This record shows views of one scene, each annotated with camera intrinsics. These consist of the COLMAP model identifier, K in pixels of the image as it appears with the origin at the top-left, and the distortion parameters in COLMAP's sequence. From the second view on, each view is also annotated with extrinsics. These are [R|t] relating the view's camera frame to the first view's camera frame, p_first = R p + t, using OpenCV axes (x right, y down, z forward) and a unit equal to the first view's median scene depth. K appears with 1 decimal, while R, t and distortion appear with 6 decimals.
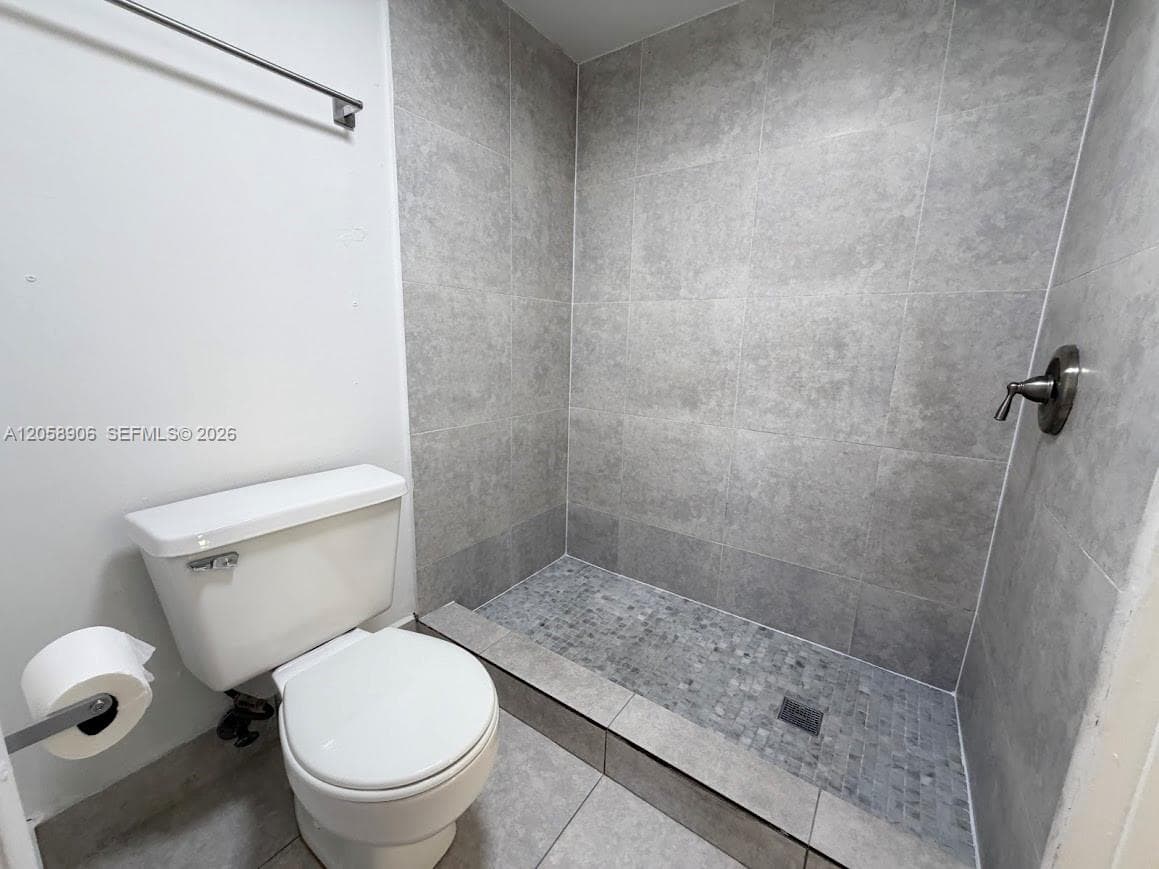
lens RADIAL K [[460.6, 0, 577.1], [0, 460.6, 435.0], [0, 0, 1]] dist [0.000485, 0.000198]
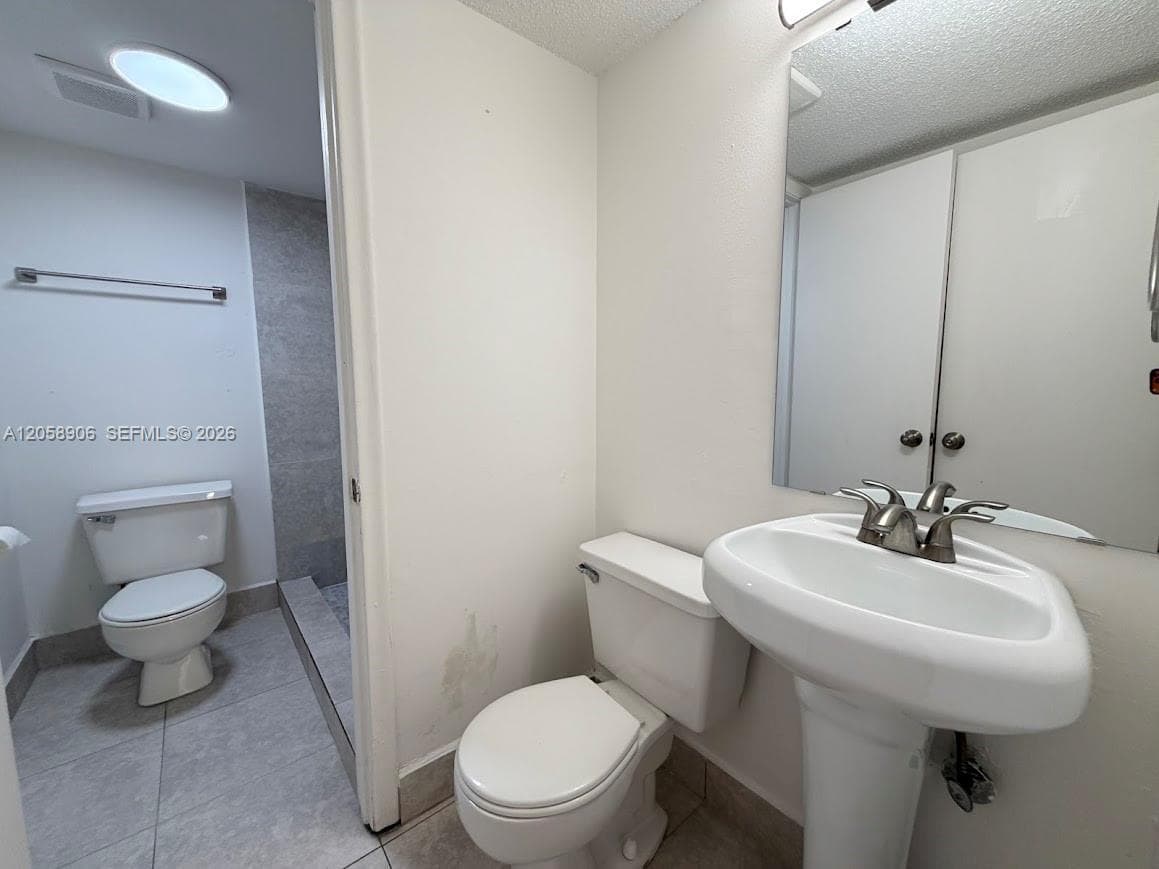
lens RADIAL K [[460.6, 0, 577.1], [0, 460.6, 435.0], [0, 0, 1]] dist [0.000485, 0.000198]
pose [[0.965261, -0.002654, -0.261274, 1.159742], [-0.021021, 0.995918, -0.087779, 0.016436], [0.260441, 0.090222, 0.961265, -0.316485]]
